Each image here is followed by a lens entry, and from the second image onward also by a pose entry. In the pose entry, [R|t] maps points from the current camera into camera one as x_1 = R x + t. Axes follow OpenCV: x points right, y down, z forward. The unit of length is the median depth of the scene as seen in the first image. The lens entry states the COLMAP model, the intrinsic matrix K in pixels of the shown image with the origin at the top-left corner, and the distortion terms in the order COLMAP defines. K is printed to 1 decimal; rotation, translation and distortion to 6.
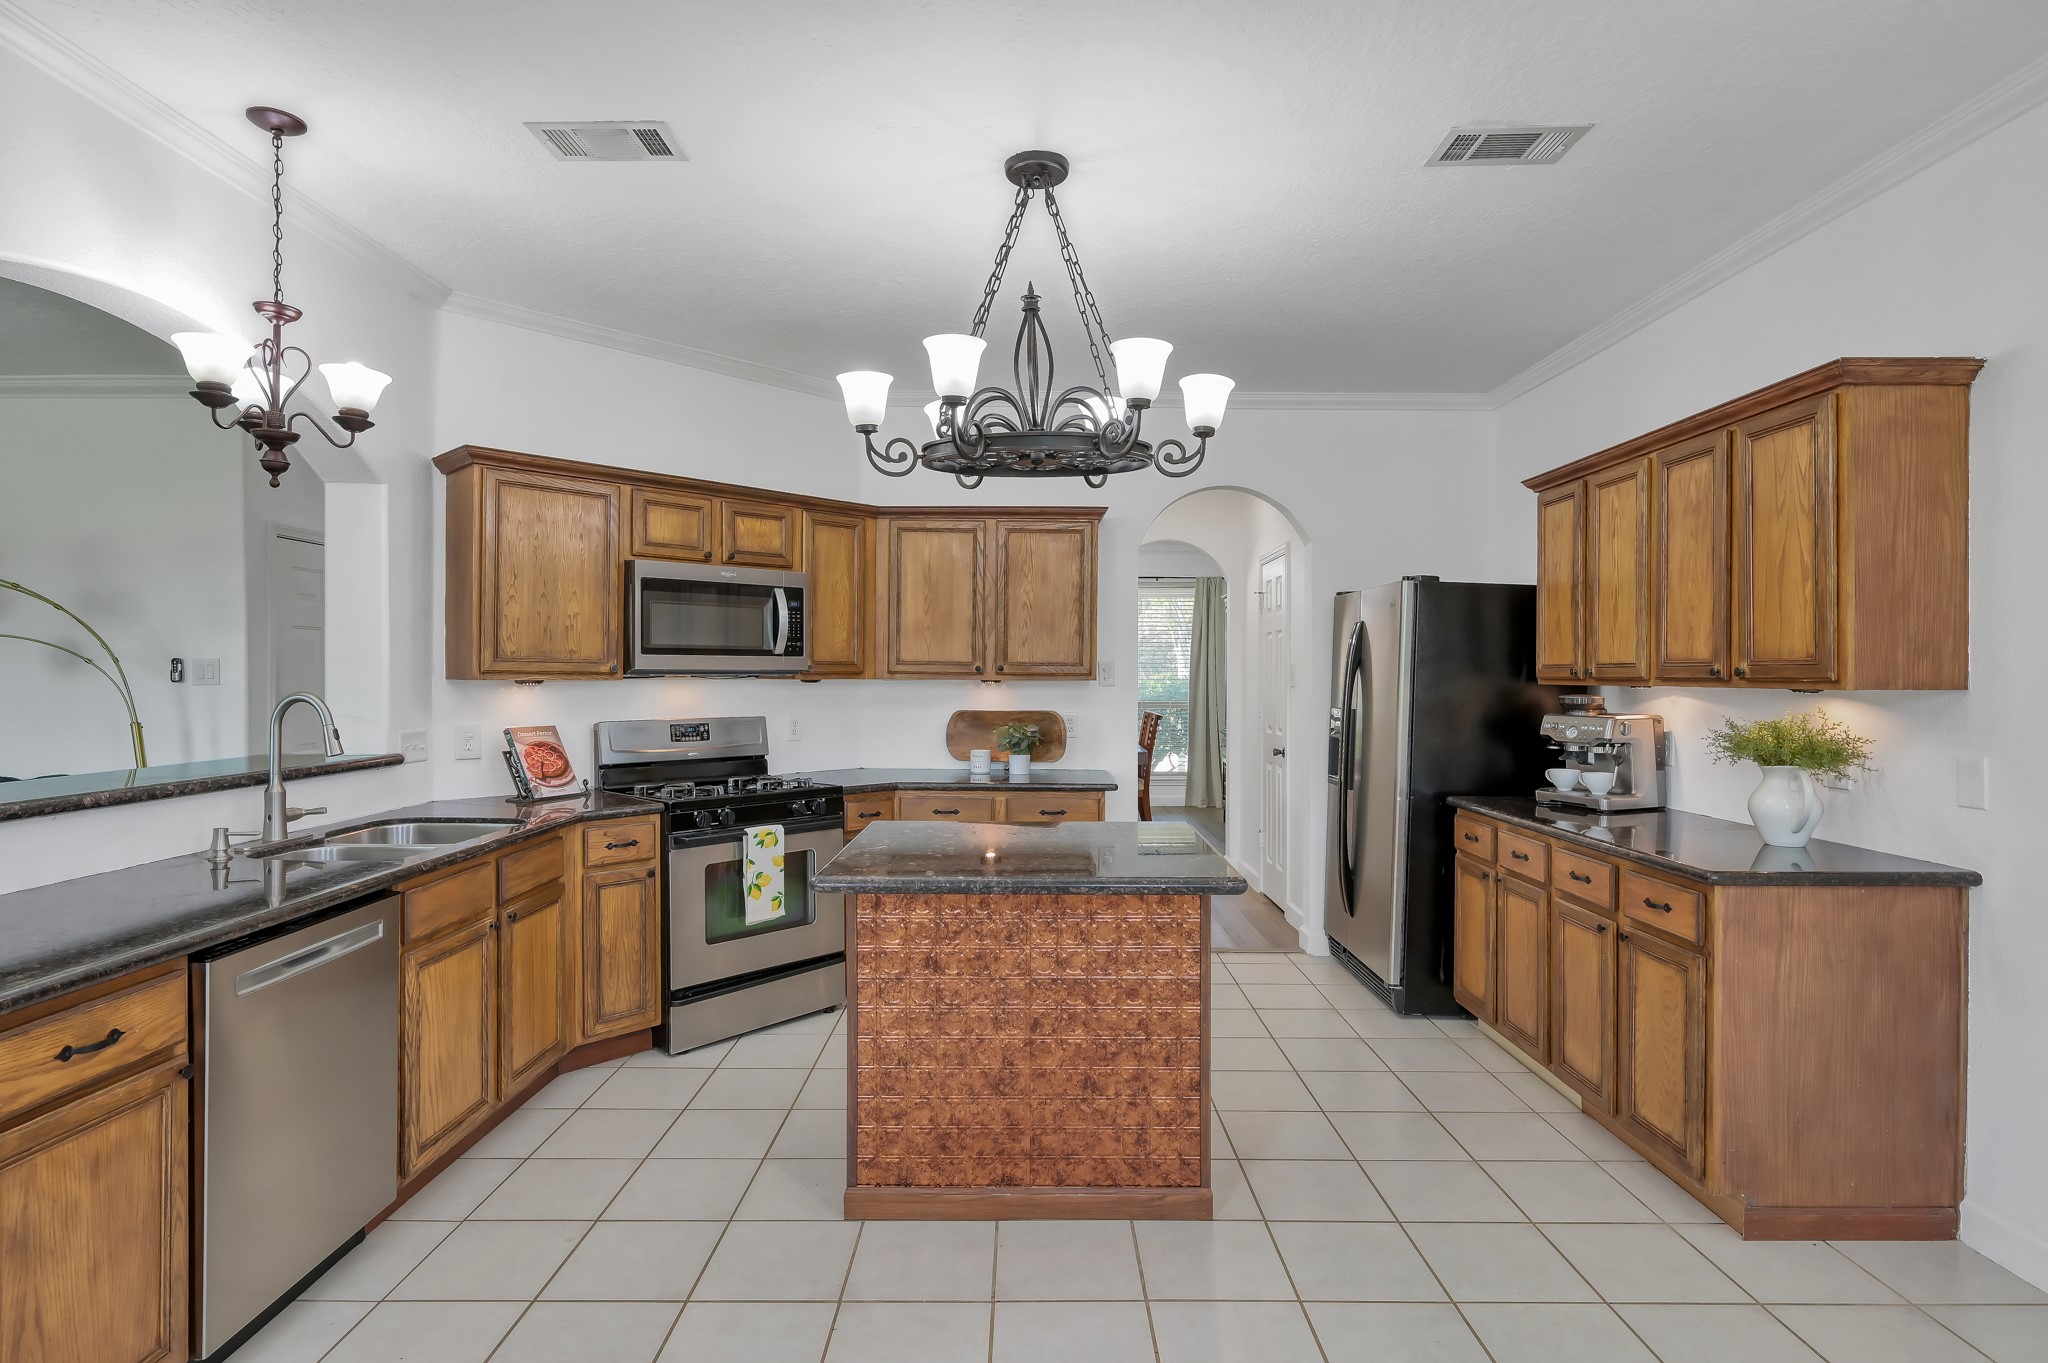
lens RADIAL K [[1048.7, 0, 1031.5], [0, 1048.7, 679.1], [0, 0, 1]] dist [-0.001876, 0.000585]
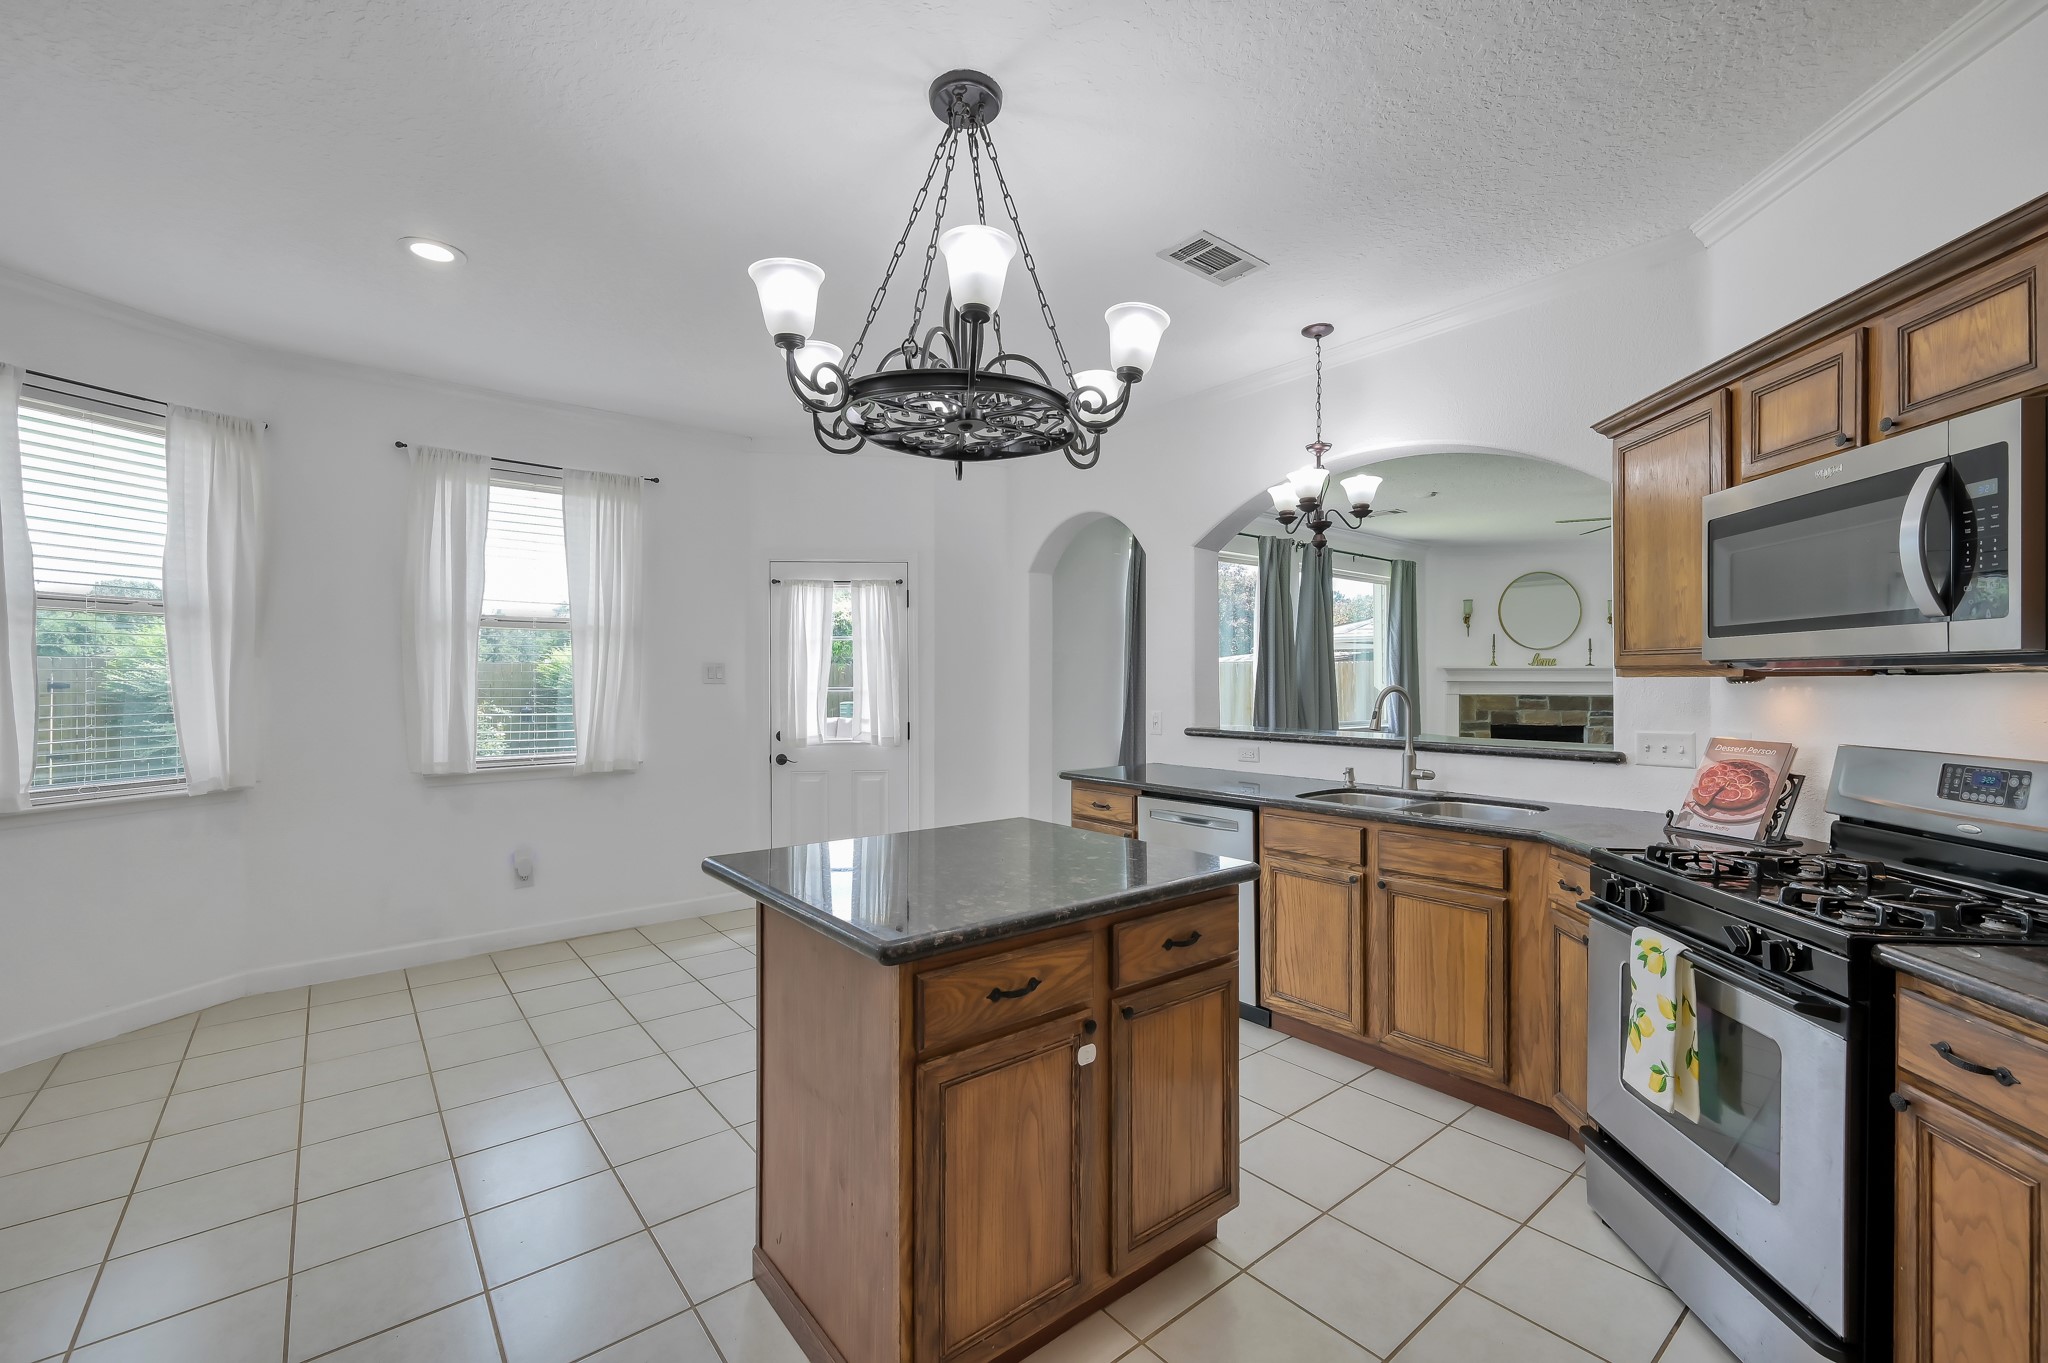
lens RADIAL K [[853.3, 0, 1034.1], [0, 853.3, 685.9], [0, 0, 1]] dist [-0.001652, -0.000212]
pose [[-0.769838, 0.002572, -0.638234, 0.308803], [-0.004376, 0.999947, 0.009308, 0.003247], [0.638224, 0.009958, -0.769786, 1.171375]]
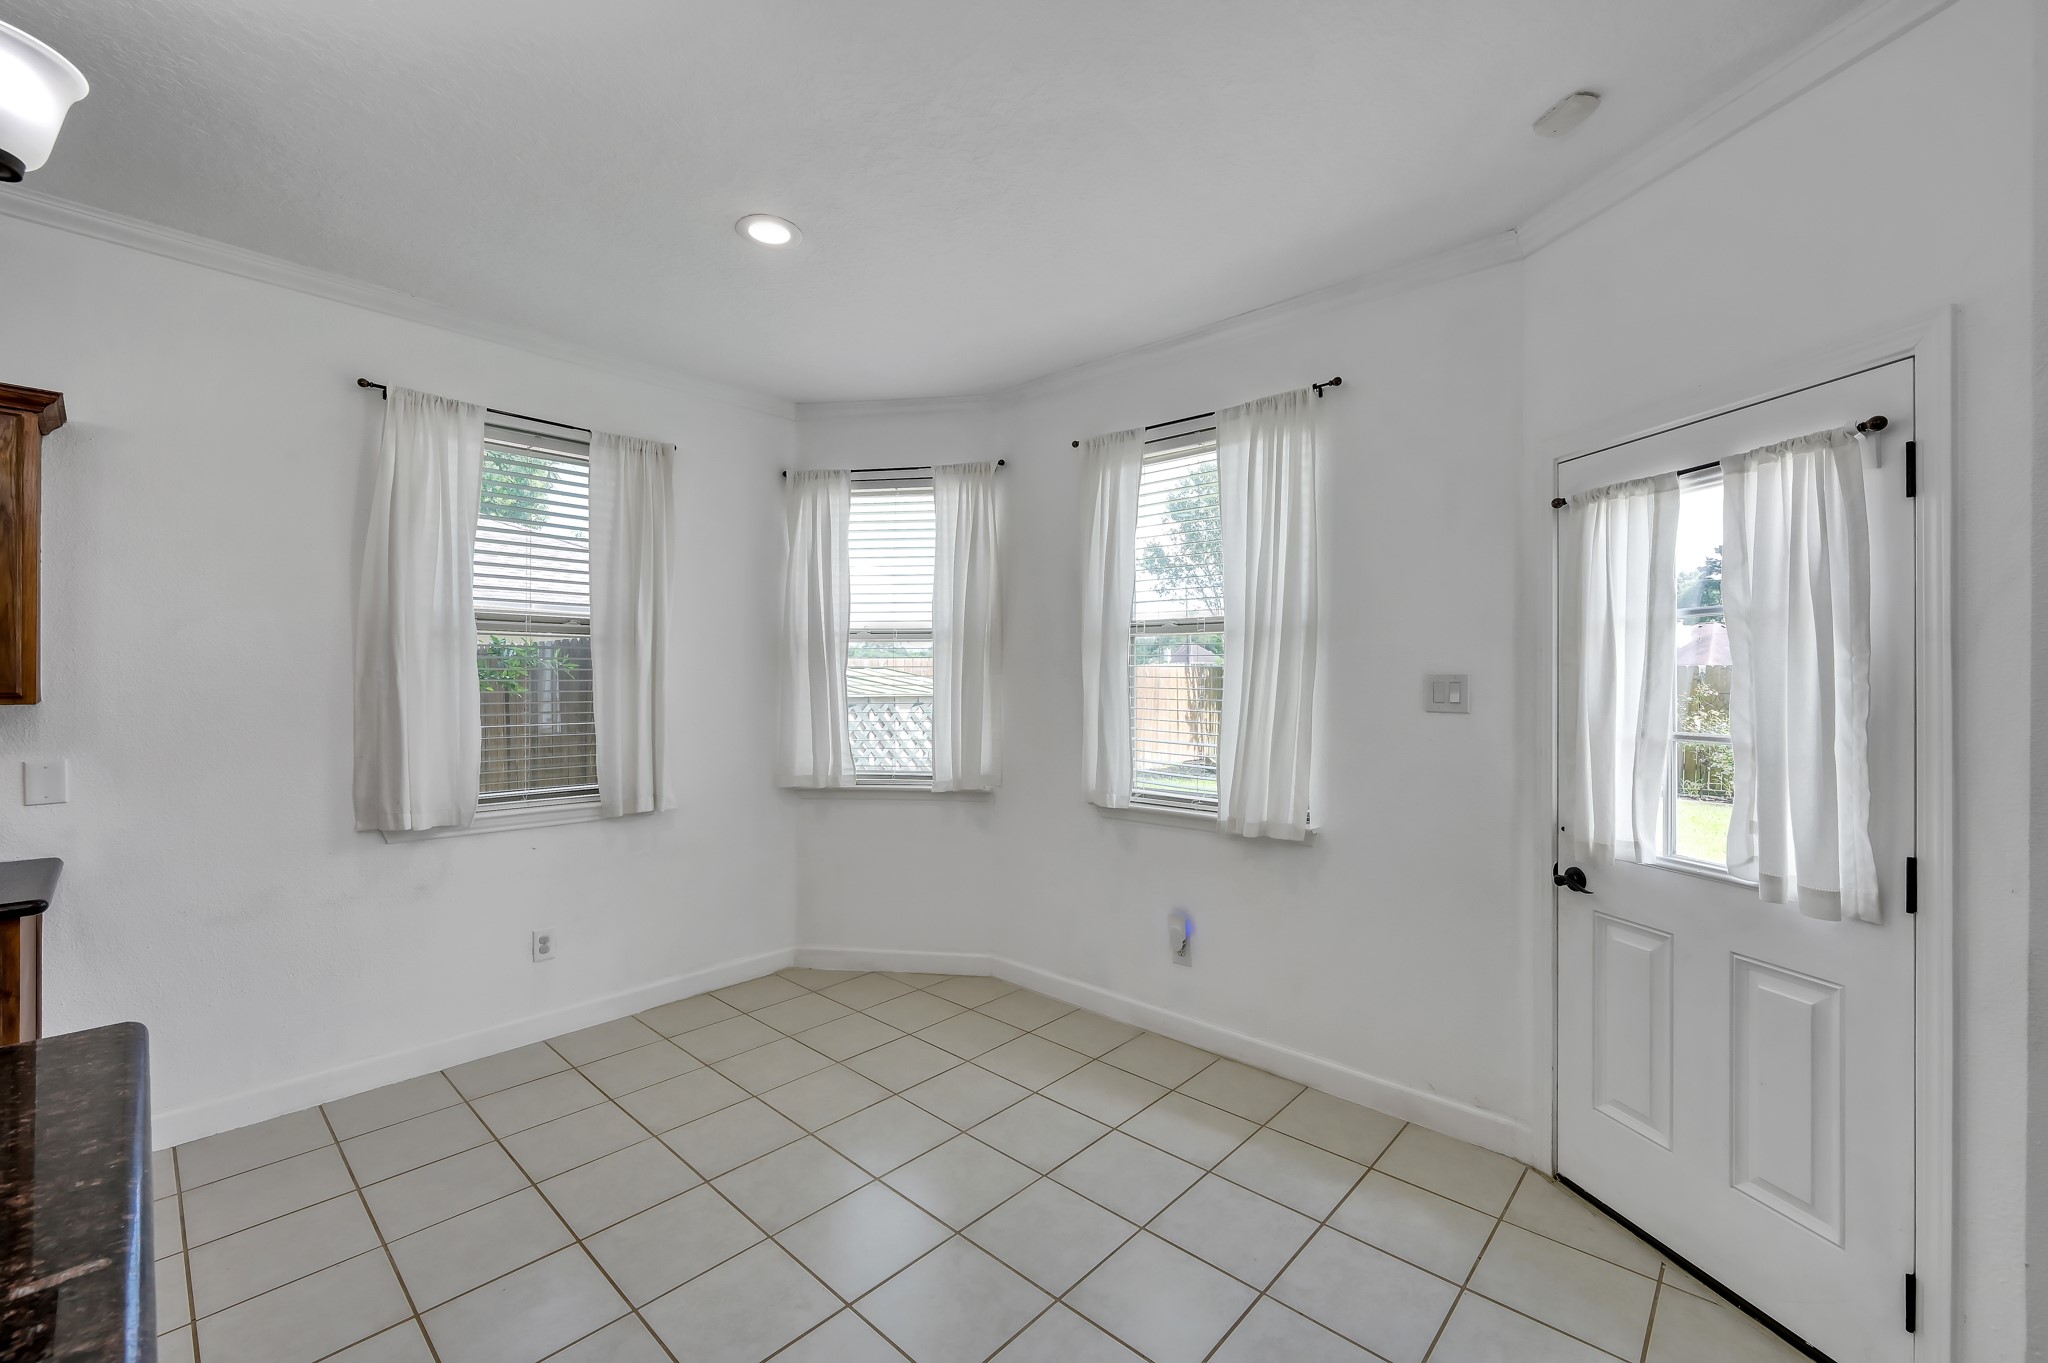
lens RADIAL K [[835.4, 0, 1024.0], [0, 835.4, 681.5], [0, 0, 1]] dist [-0.000049, 0.000007]
pose [[-0.735361, -0.009260, 0.677612, -0.349187], [-0.004650, 0.999952, 0.008618, -0.015810], [-0.677659, 0.003187, -0.735369, 0.623912]]
